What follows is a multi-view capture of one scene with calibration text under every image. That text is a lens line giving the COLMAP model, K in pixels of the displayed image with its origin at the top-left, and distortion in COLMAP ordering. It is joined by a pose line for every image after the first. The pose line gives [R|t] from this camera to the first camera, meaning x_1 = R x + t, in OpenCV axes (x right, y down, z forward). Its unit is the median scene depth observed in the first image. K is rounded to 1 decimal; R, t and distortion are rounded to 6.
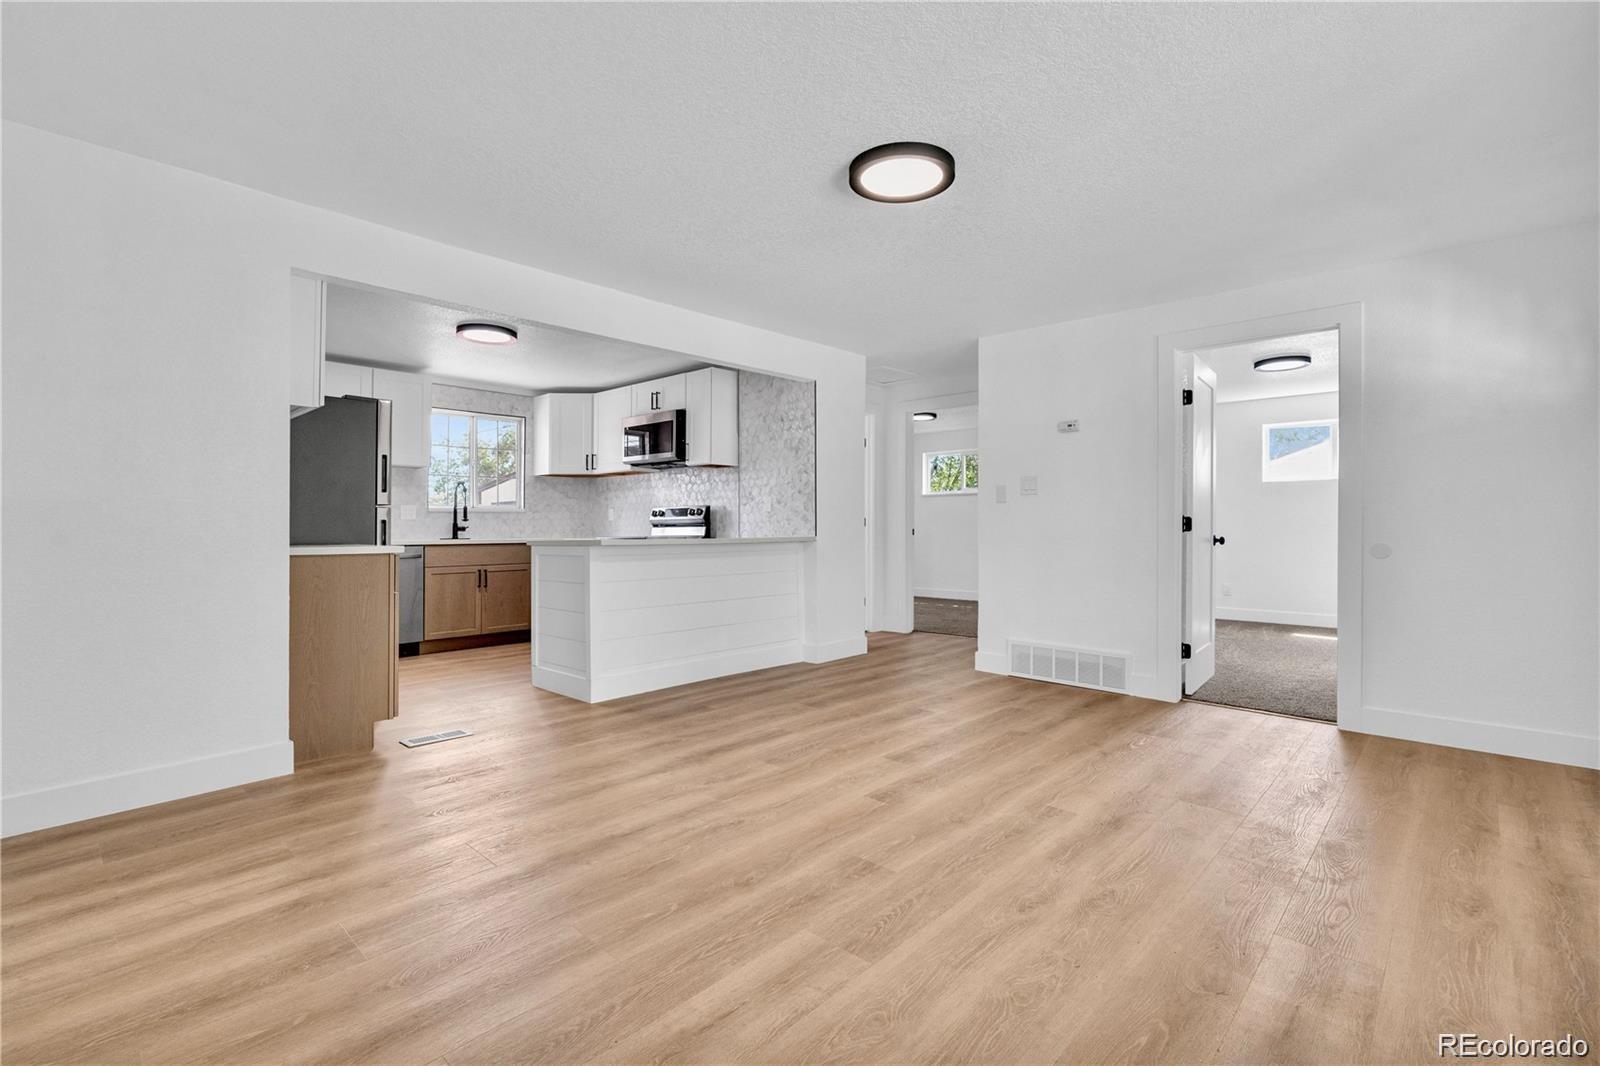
lens RADIAL K [[731.1, 0, 791.8], [0, 731.1, 517.1], [0, 0, 1]] dist [-0.006090, 0.000486]
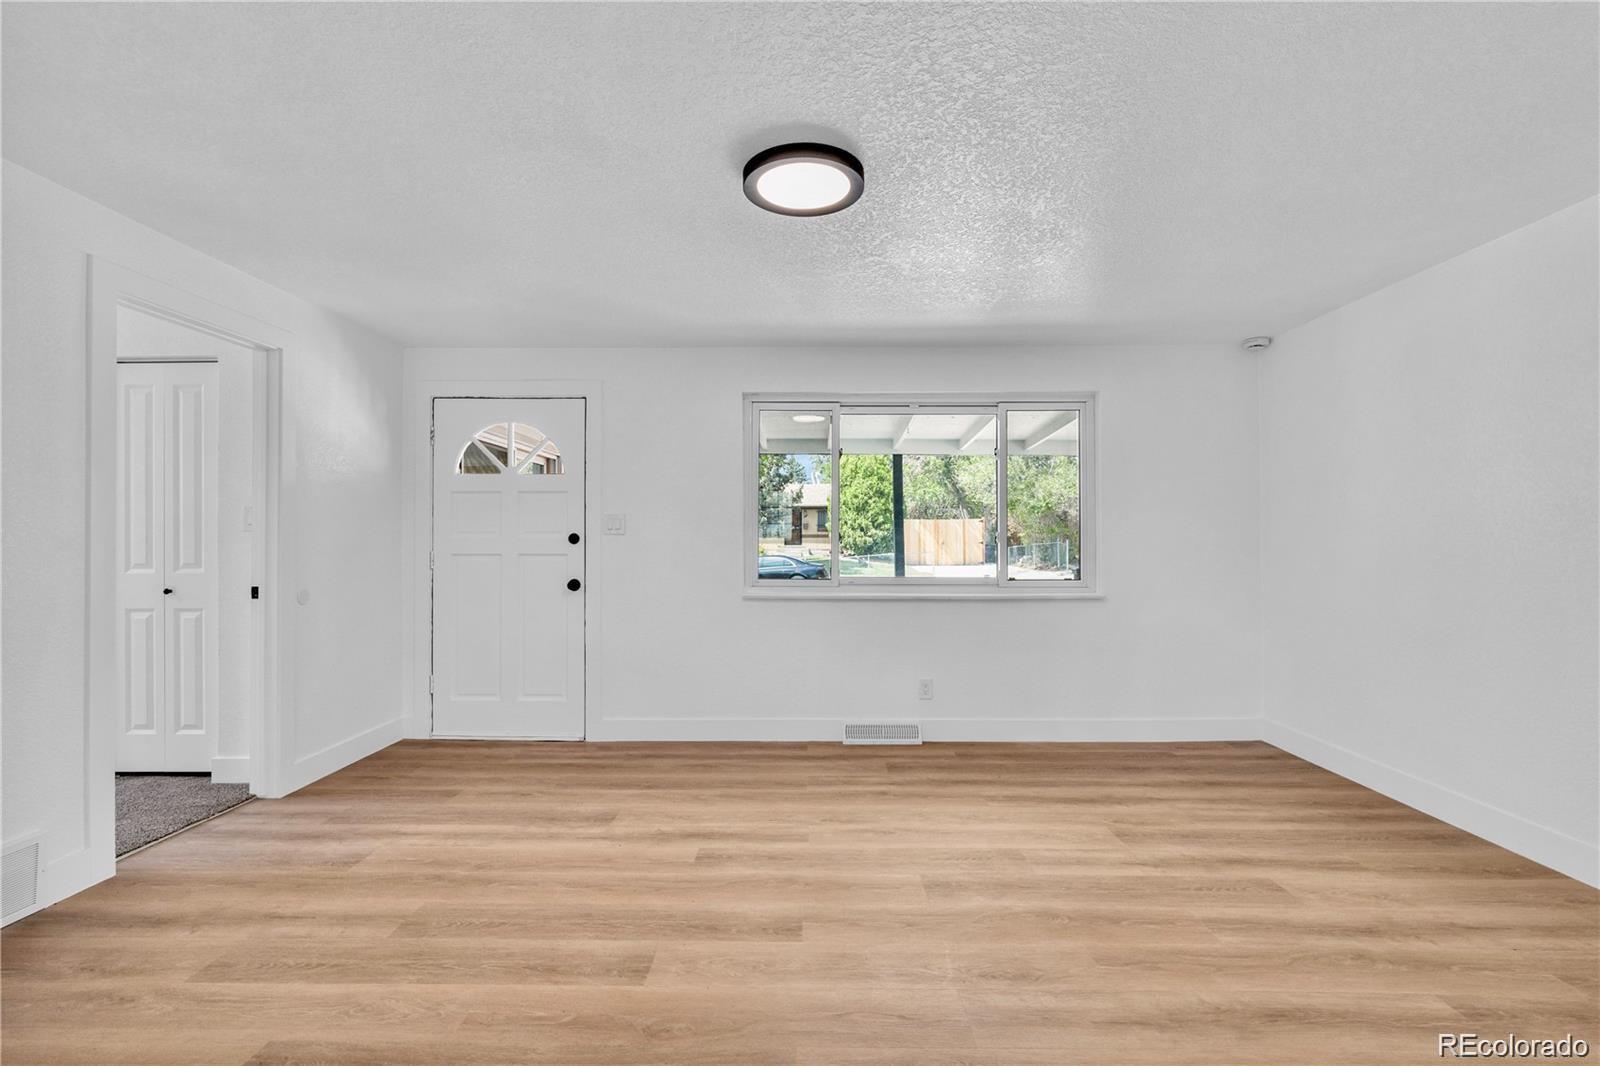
lens RADIAL K [[724.7, 0, 803.6], [0, 724.7, 539.1], [0, 0, 1]] dist [-0.012799, 0.012289]
pose [[-0.681116, 0.001874, 0.732173, -0.237751], [-0.006660, 0.999939, -0.008756, -0.018021], [-0.732145, -0.010840, -0.681063, 0.786428]]
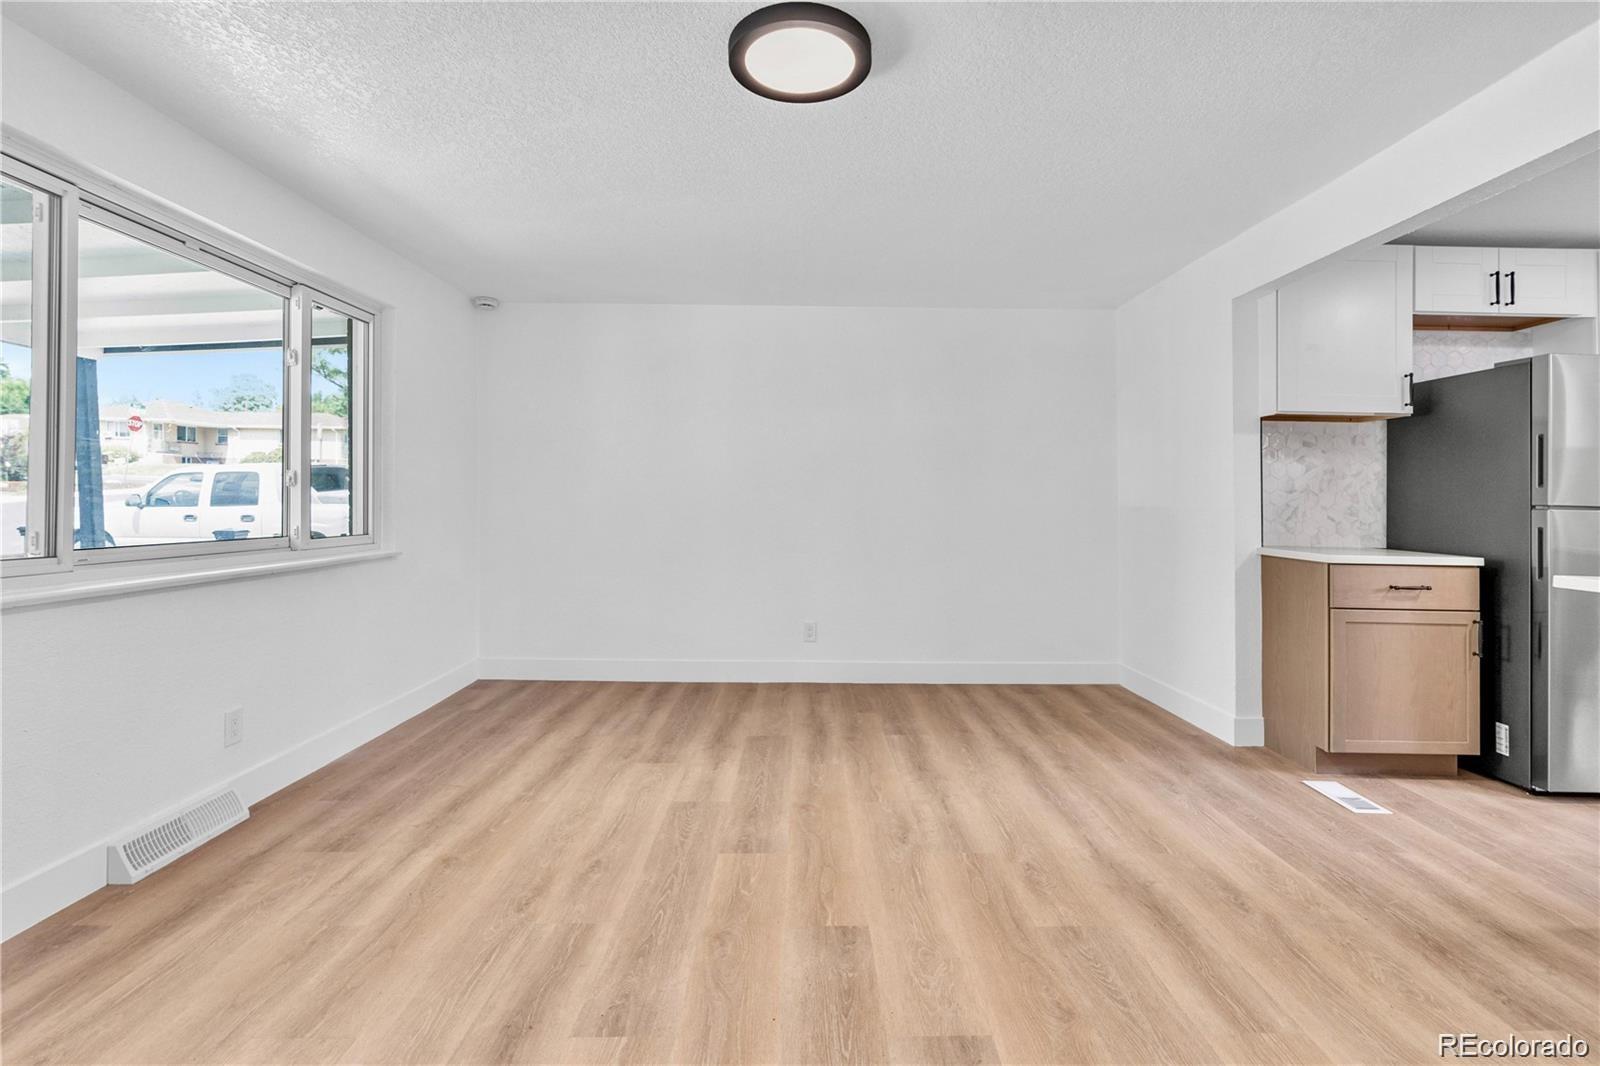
lens RADIAL K [[738.8, 0, 811.6], [0, 738.8, 491.2], [0, 0, 1]] dist [-0.007787, 0.000723]
pose [[-0.719280, -0.018358, -0.694478, 0.326971], [-0.004952, 0.999761, -0.021299, -0.009059], [0.694702, -0.011881, -0.719199, 0.761935]]
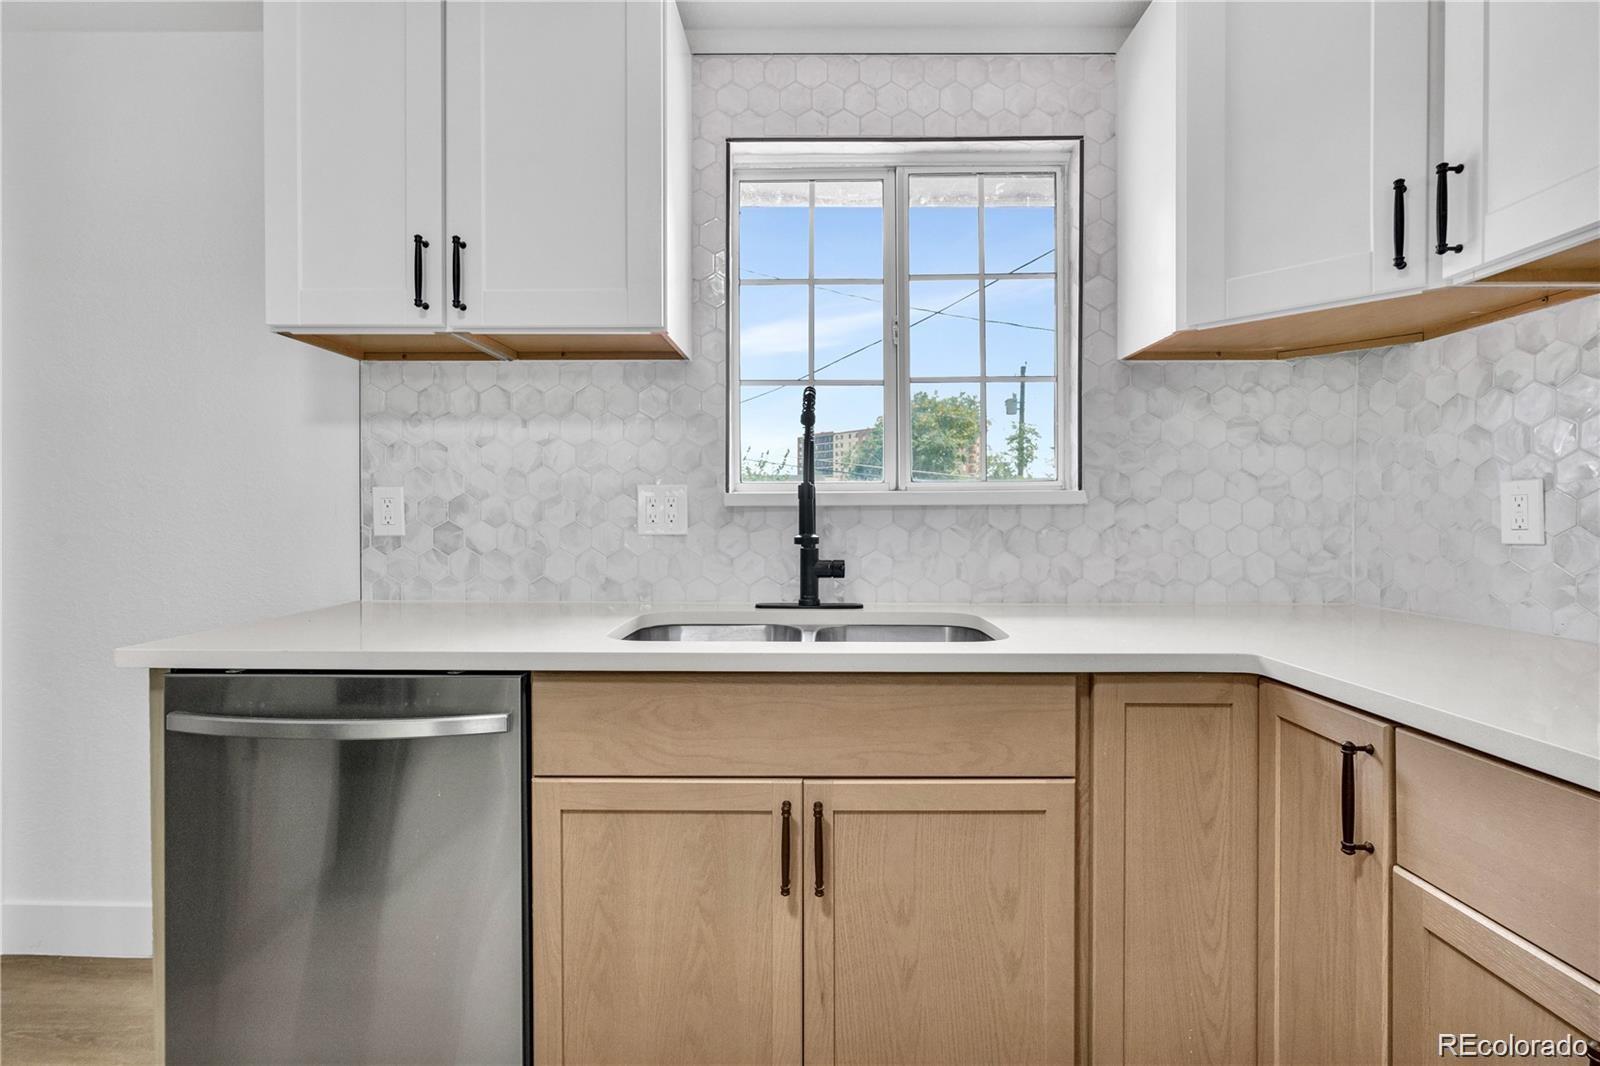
lens RADIAL K [[726.9, 0, 811.7], [0, 726.9, 521.9], [0, 0, 1]] dist [-0.009451, 0.000687]
pose [[0.684102, 0.010708, -0.729308, -0.321109], [0.009413, 0.999679, 0.023507, -0.009627], [0.729326, -0.022946, 0.683782, 0.995421]]
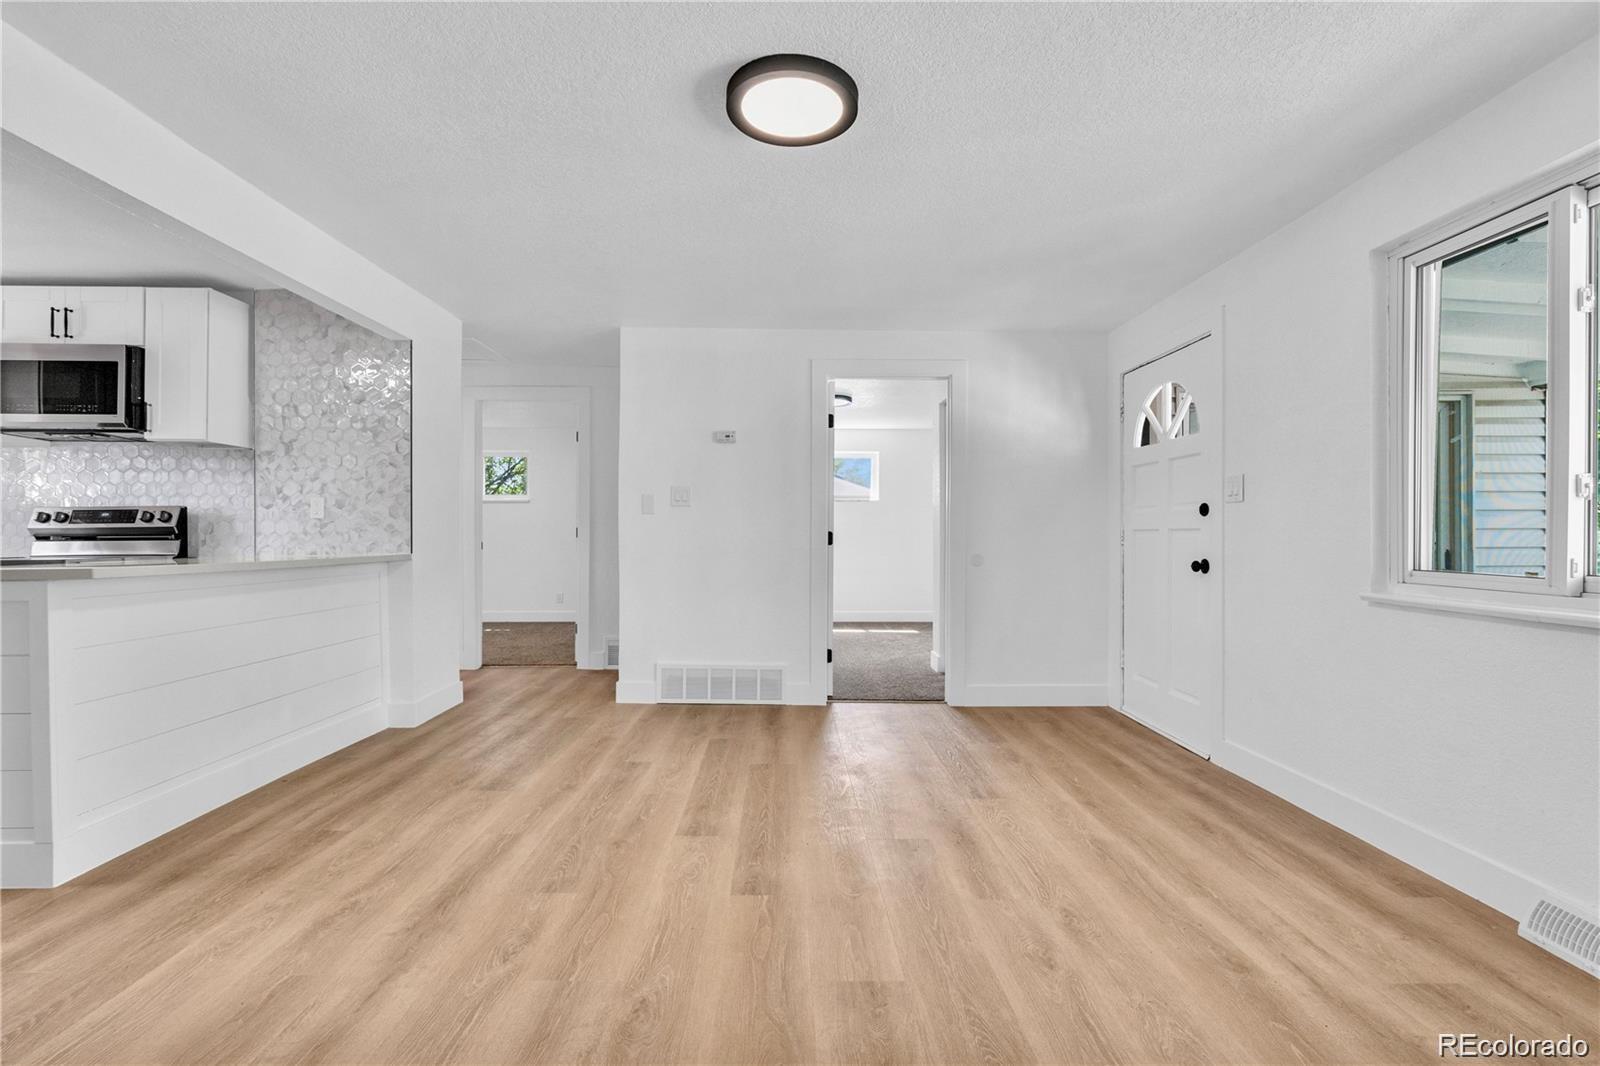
lens RADIAL K [[731.1, 0, 799.3], [0, 731.1, 529.5], [0, 0, 1]] dist [-0.007626, 0.000895]
pose [[0.712259, 0.008695, 0.701863, -0.202118], [-0.010352, 0.999945, -0.001882, -0.000480], [-0.701840, -0.005925, 0.712310, 0.210612]]
